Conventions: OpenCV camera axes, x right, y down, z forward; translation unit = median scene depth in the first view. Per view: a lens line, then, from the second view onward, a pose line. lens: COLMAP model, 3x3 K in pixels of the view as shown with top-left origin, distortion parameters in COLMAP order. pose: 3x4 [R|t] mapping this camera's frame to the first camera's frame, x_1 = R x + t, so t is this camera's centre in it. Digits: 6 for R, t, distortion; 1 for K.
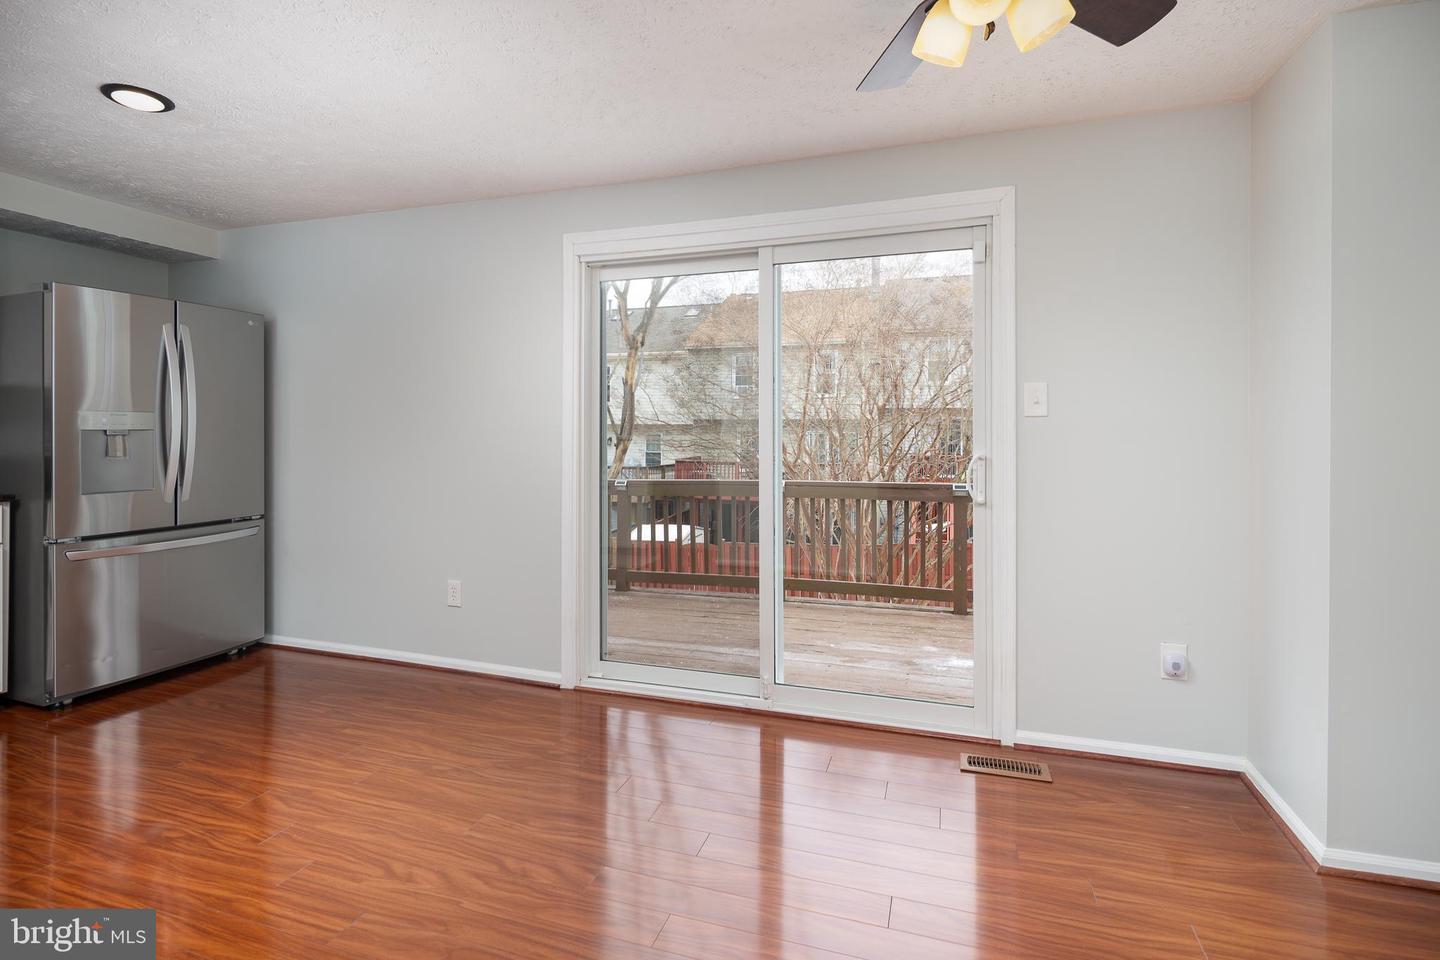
lens RADIAL K [[687.3, 0, 717.4], [0, 687.3, 452.5], [0, 0, 1]] dist [-0.003571, -0.000337]
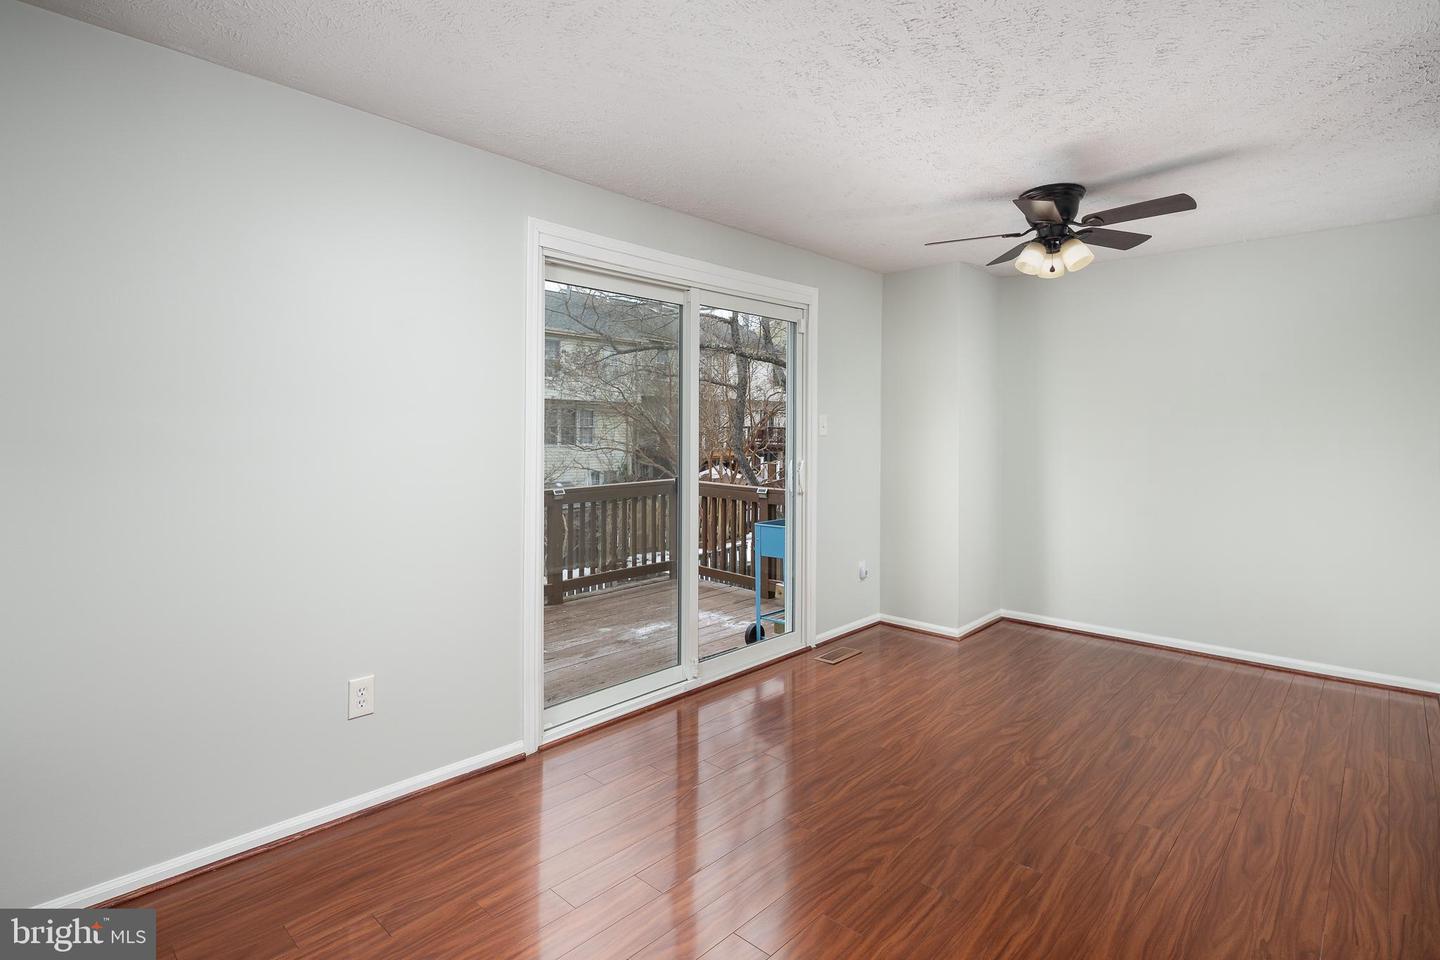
lens RADIAL K [[687.3, 0, 717.4], [0, 687.3, 452.5], [0, 0, 1]] dist [-0.003571, -0.000337]
pose [[0.438717, -0.021297, 0.898373, -0.950868], [0.030305, 0.999501, 0.008895, -0.029588], [-0.898114, 0.023323, 0.439143, 0.453770]]
